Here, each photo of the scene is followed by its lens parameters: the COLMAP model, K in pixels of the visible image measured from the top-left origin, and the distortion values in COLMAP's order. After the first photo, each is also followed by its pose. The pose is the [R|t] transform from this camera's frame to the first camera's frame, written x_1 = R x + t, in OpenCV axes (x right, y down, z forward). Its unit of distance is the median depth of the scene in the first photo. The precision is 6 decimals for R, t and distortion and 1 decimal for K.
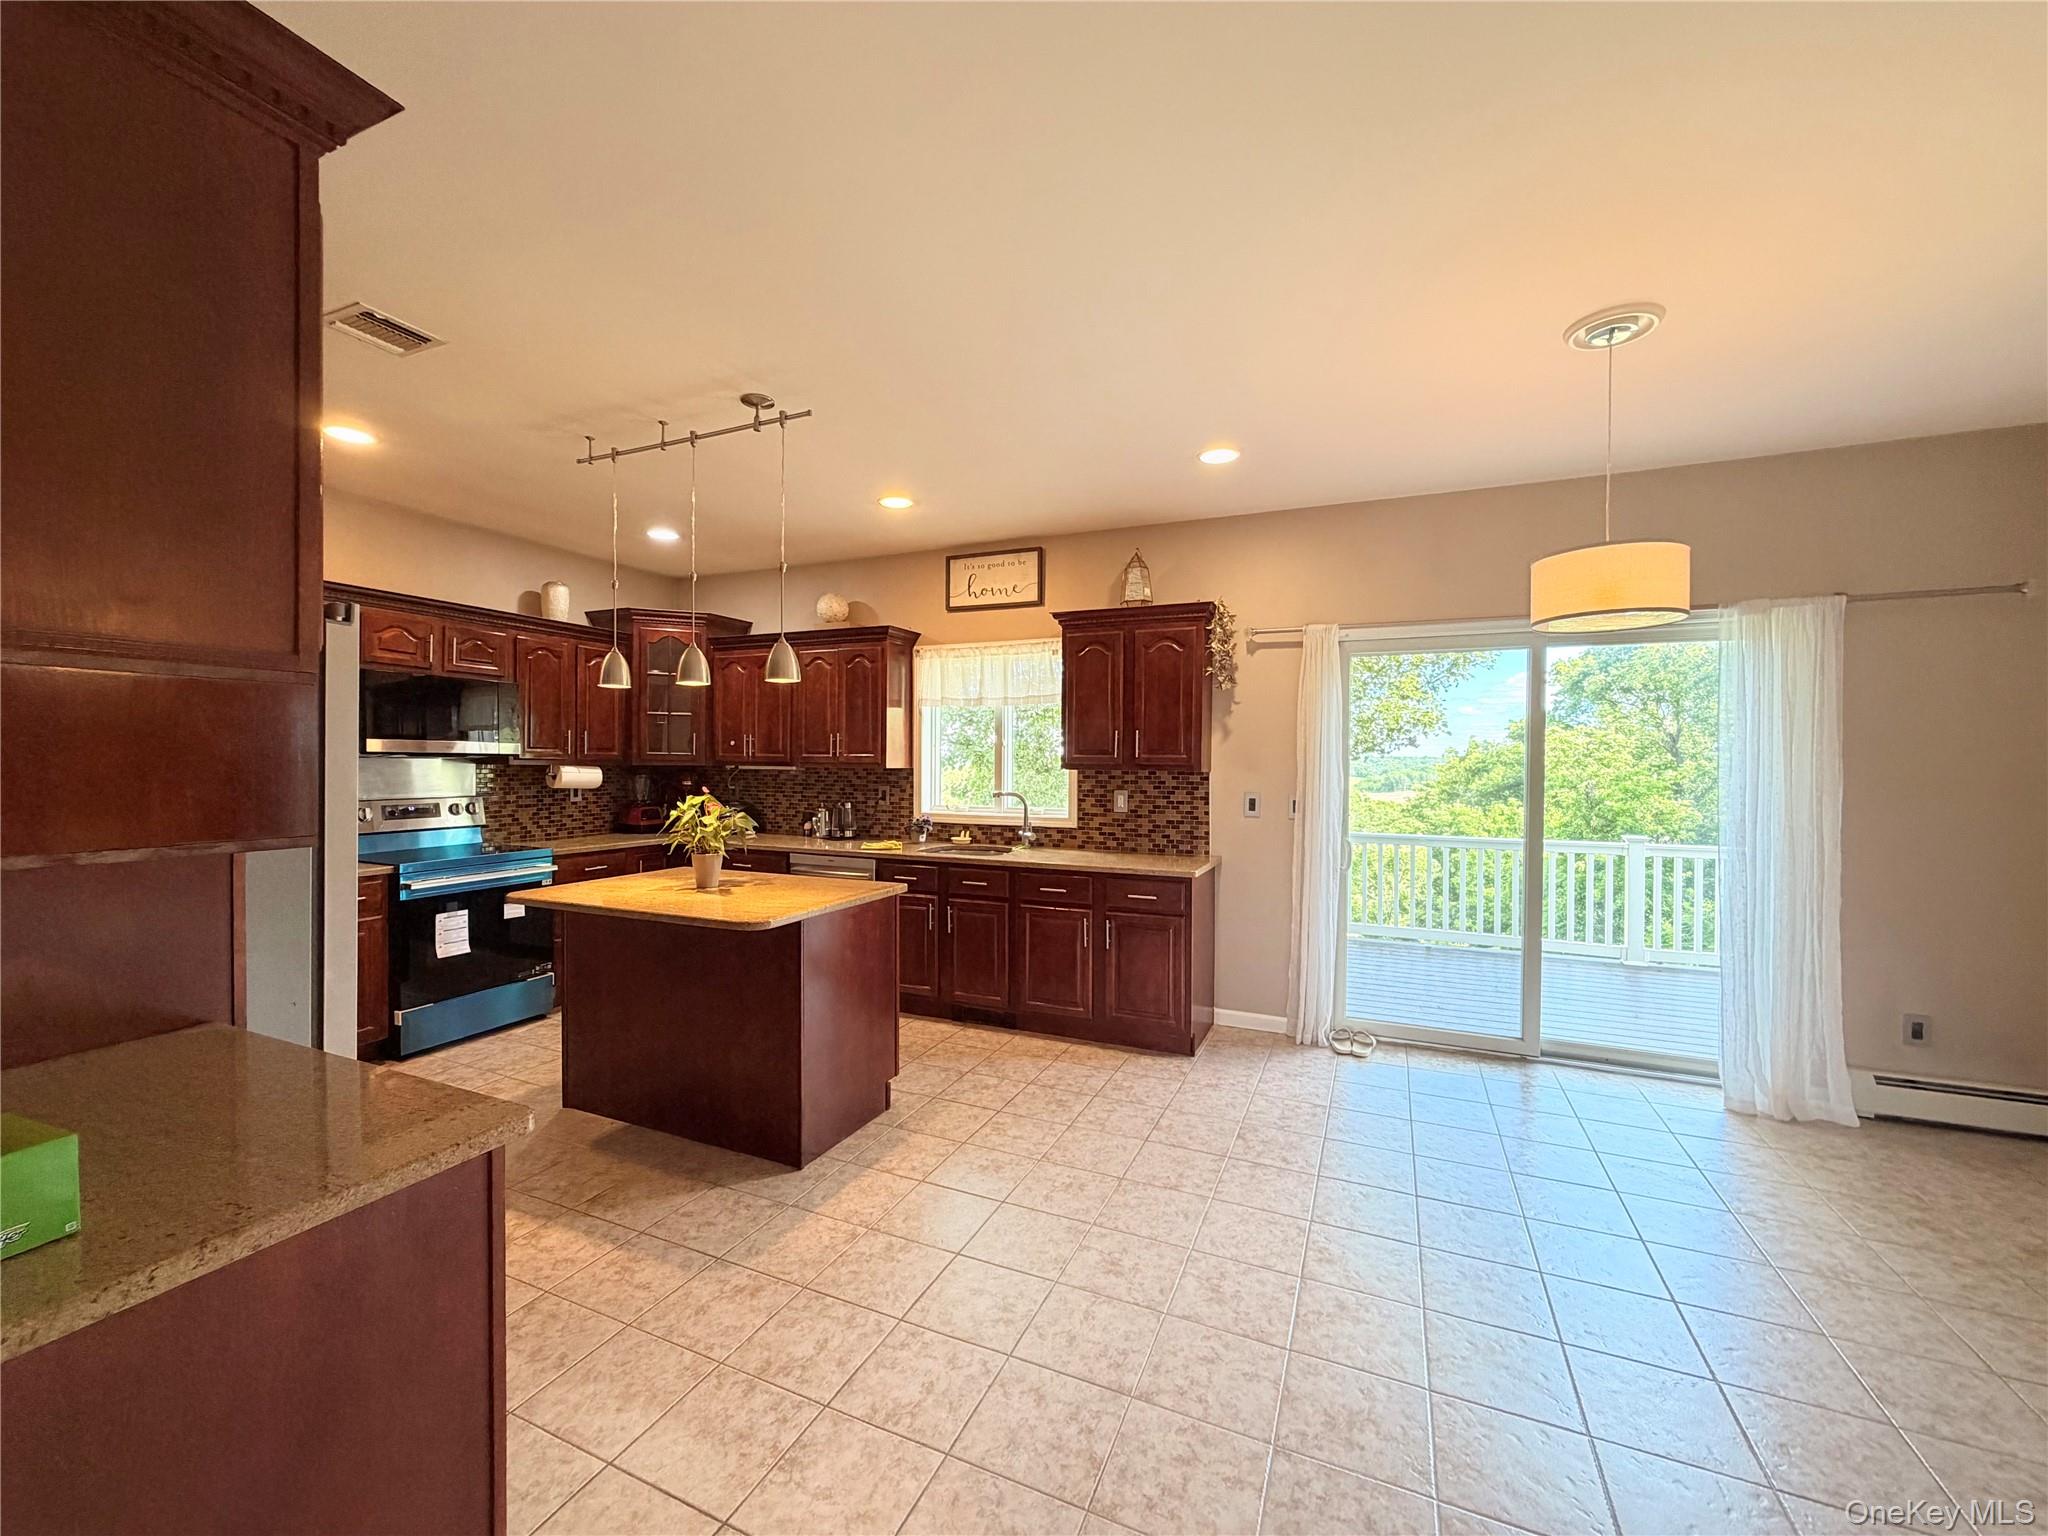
lens RADIAL K [[810.8, 0, 1023.9], [0, 810.8, 764.9], [0, 0, 1]] dist [0.001689, 0.000304]
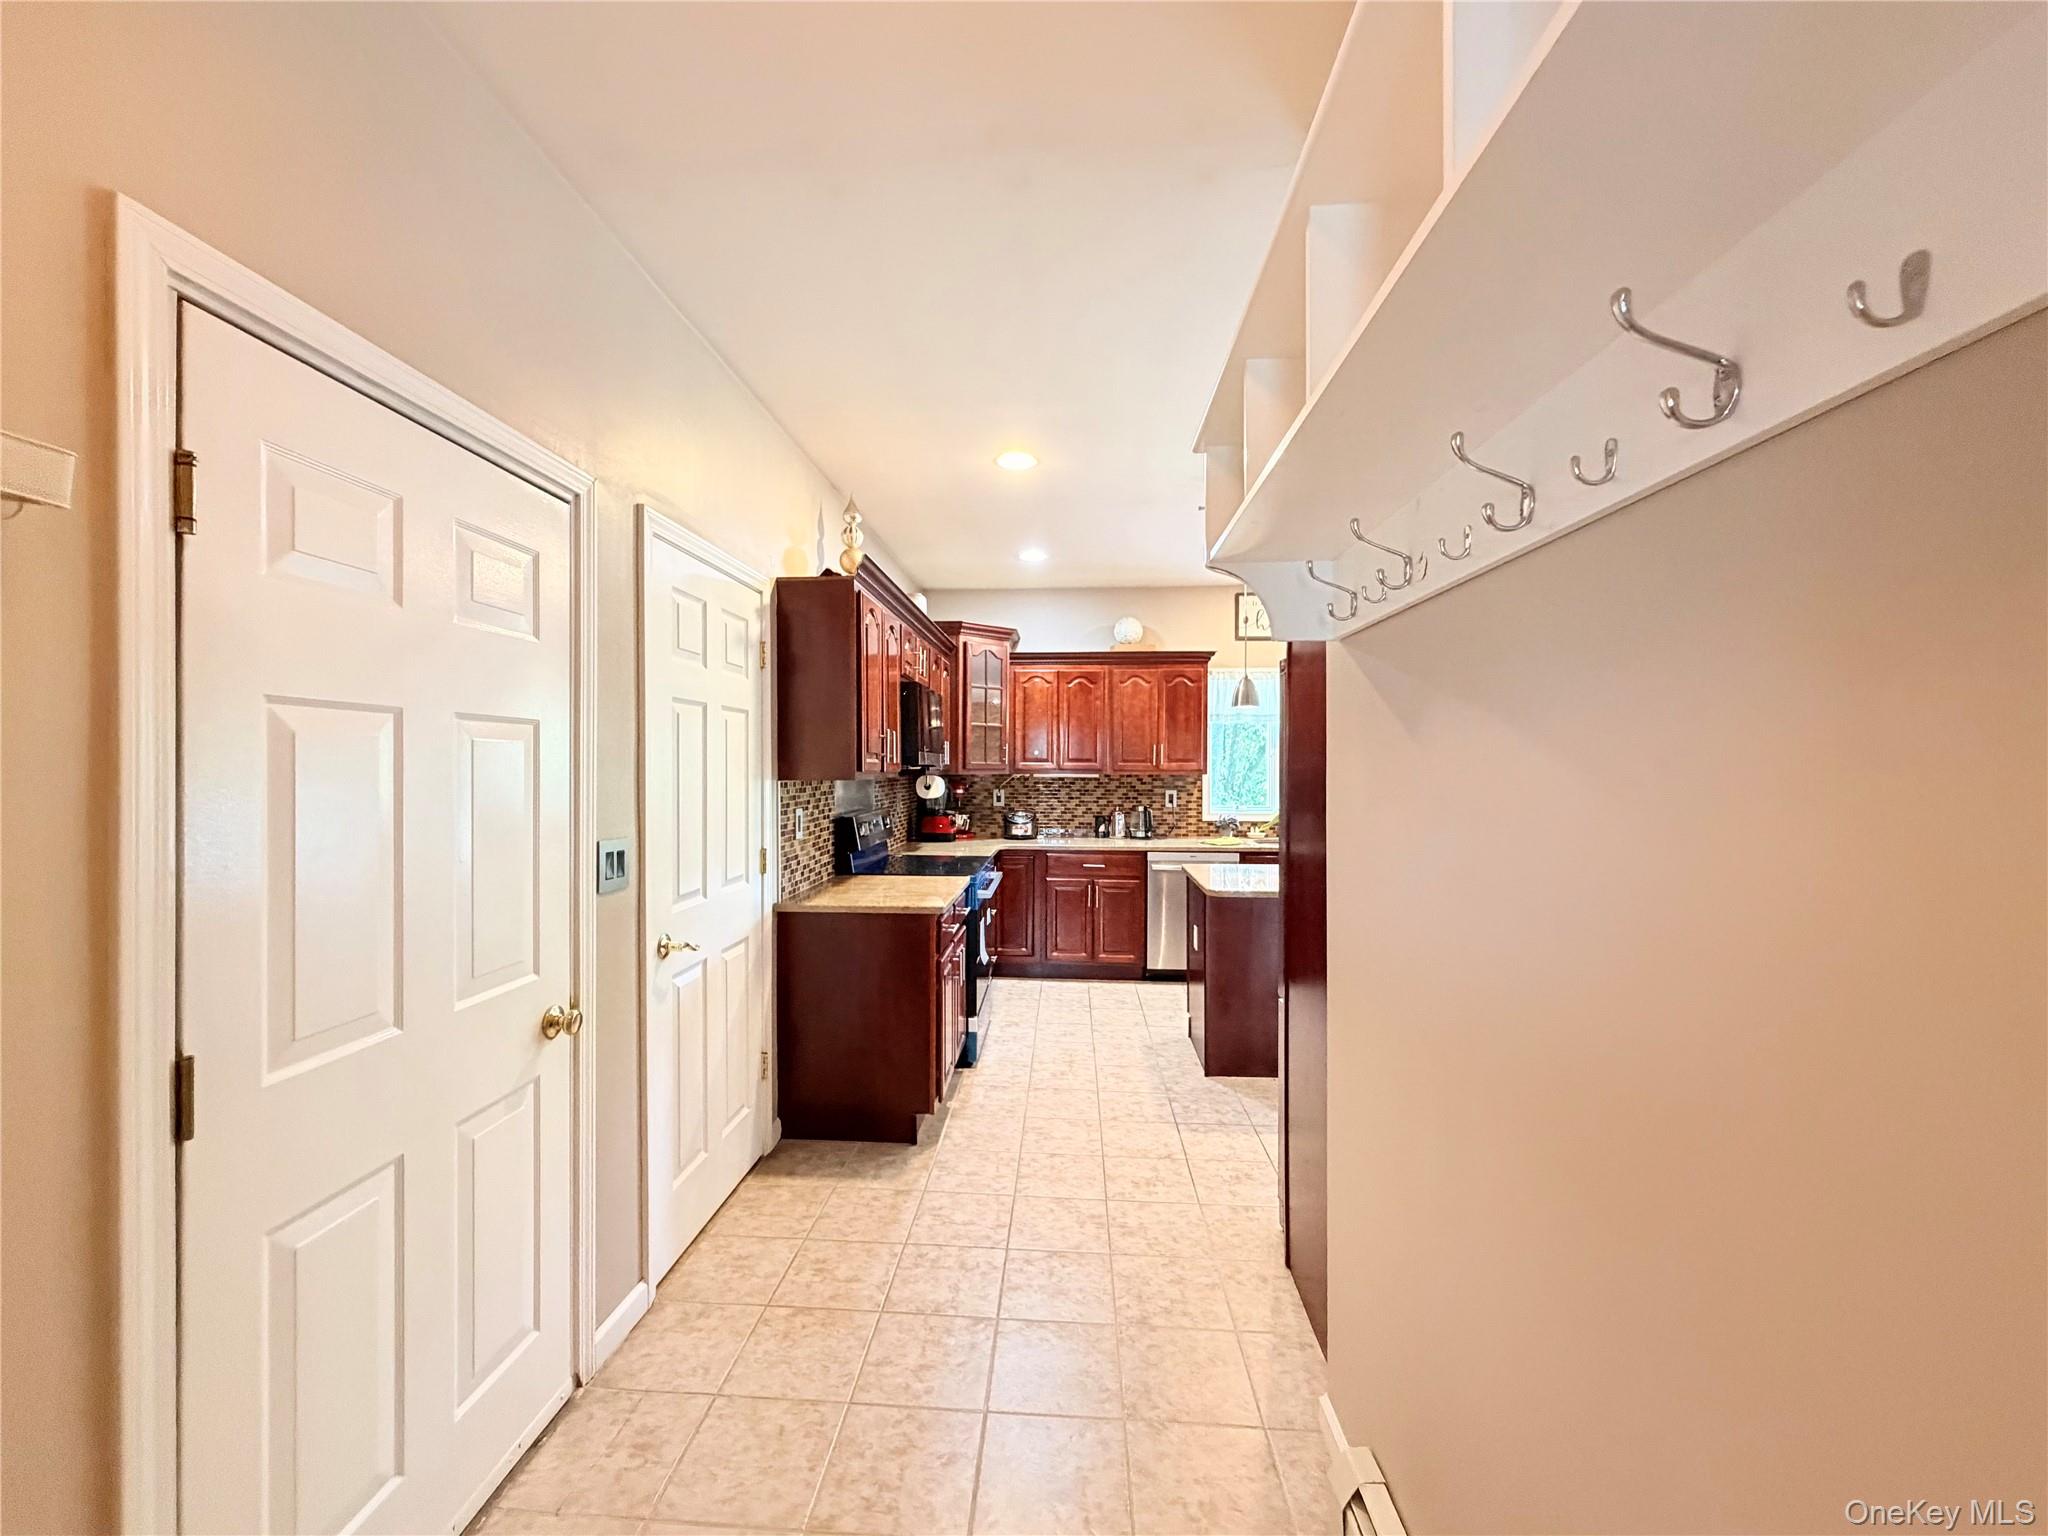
lens RADIAL K [[810.8, 0, 1020.2], [0, 810.8, 770.7], [0, 0, 1]] dist [0.001689, 0.000304]
pose [[0.935160, -0.010129, 0.354082, -0.766041], [0.008166, 0.999942, 0.007038, -0.010995], [-0.354132, -0.003691, 0.935188, 0.017575]]
